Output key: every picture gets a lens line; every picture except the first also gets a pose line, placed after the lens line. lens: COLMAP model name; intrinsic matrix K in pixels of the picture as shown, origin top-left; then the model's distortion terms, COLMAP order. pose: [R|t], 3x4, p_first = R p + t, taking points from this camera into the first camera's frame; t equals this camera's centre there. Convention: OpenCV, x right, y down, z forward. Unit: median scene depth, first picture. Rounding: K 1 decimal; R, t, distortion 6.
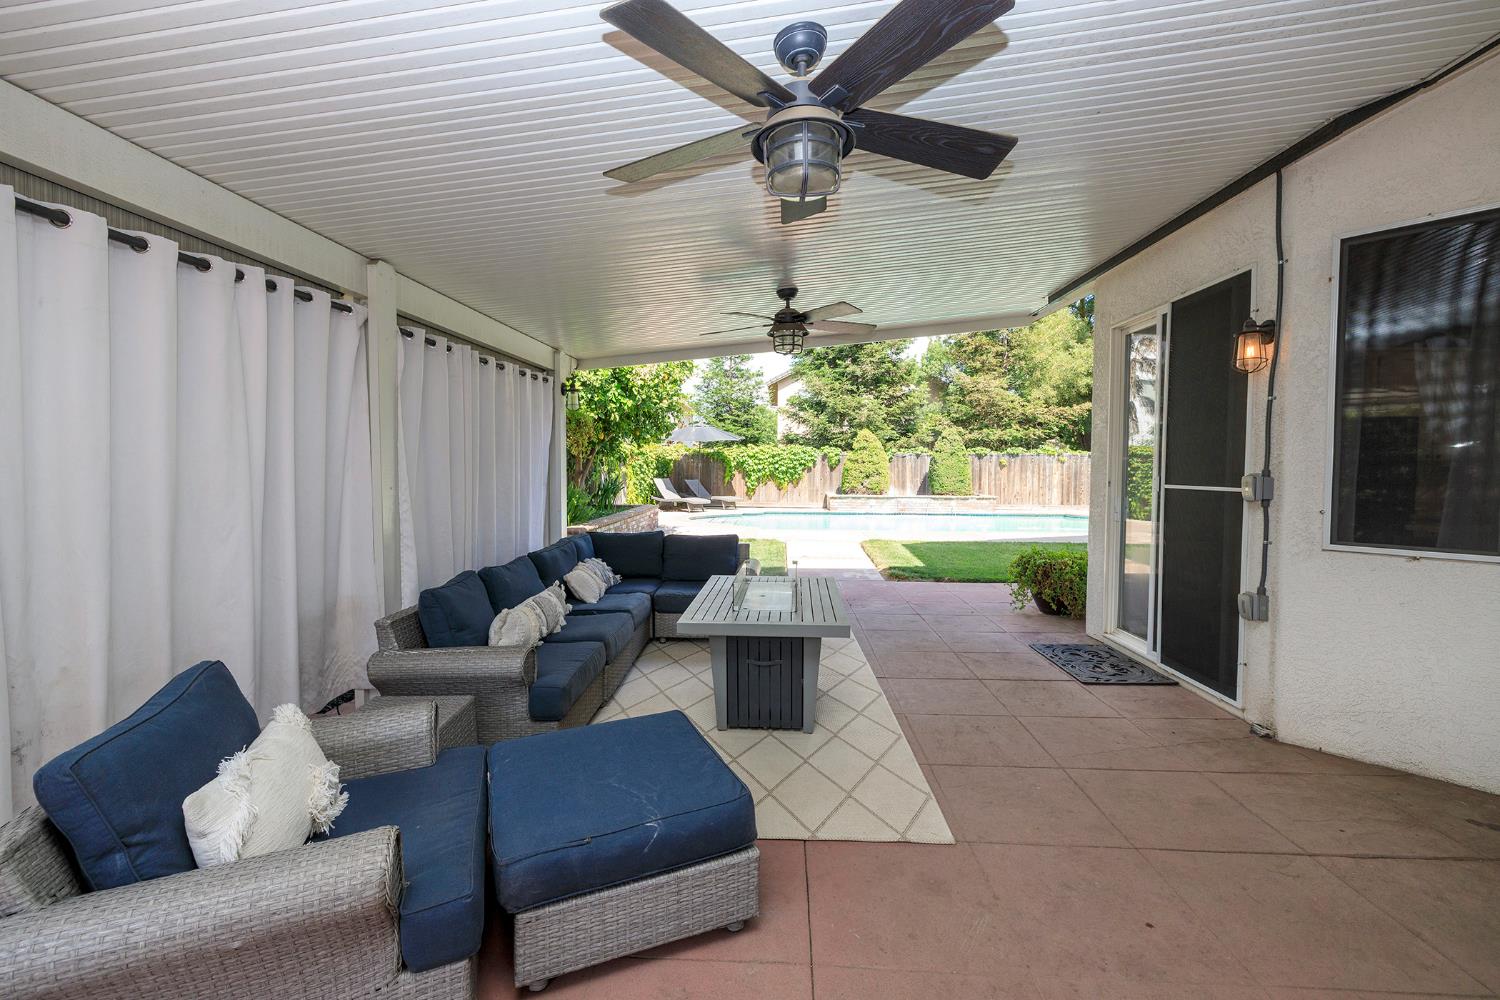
lens RADIAL K [[626.0, 0, 743.7], [0, 626.0, 496.1], [0, 0, 1]] dist [0.000869, -0.000152]
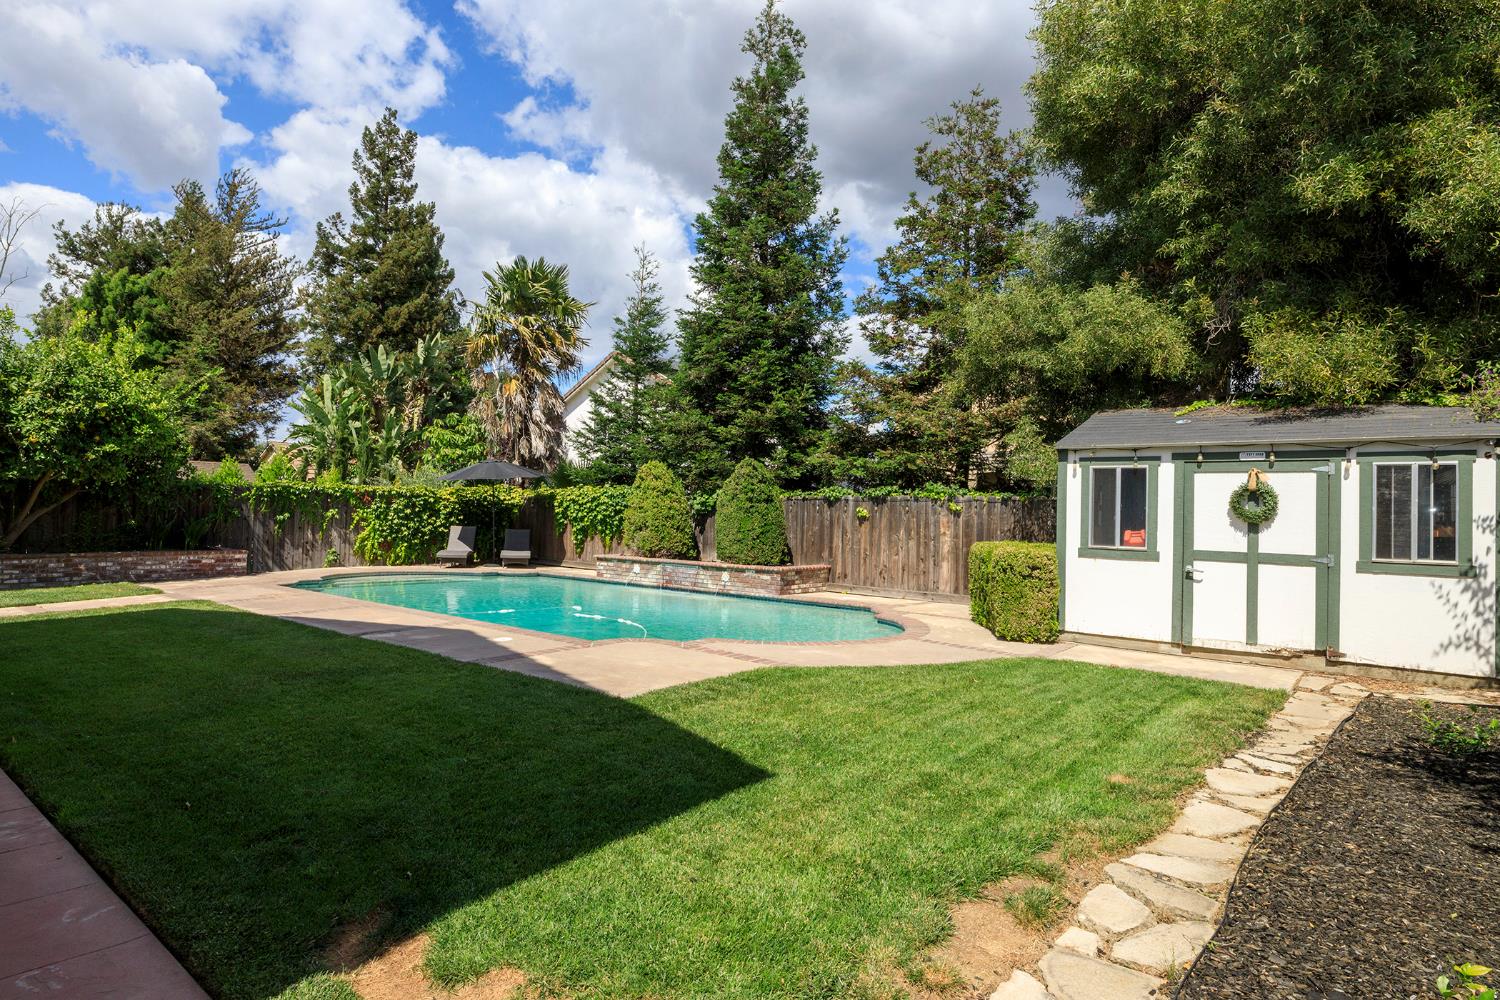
lens RADIAL K [[835.5, 0, 743.6], [0, 835.5, 489.2], [0, 0, 1]] dist [0.003348, -0.001619]
pose [[0.804936, -0.004134, -0.593347, 0.782652], [-0.048117, 0.996228, -0.072216, -0.014359], [0.591407, 0.086679, 0.801701, 0.317831]]
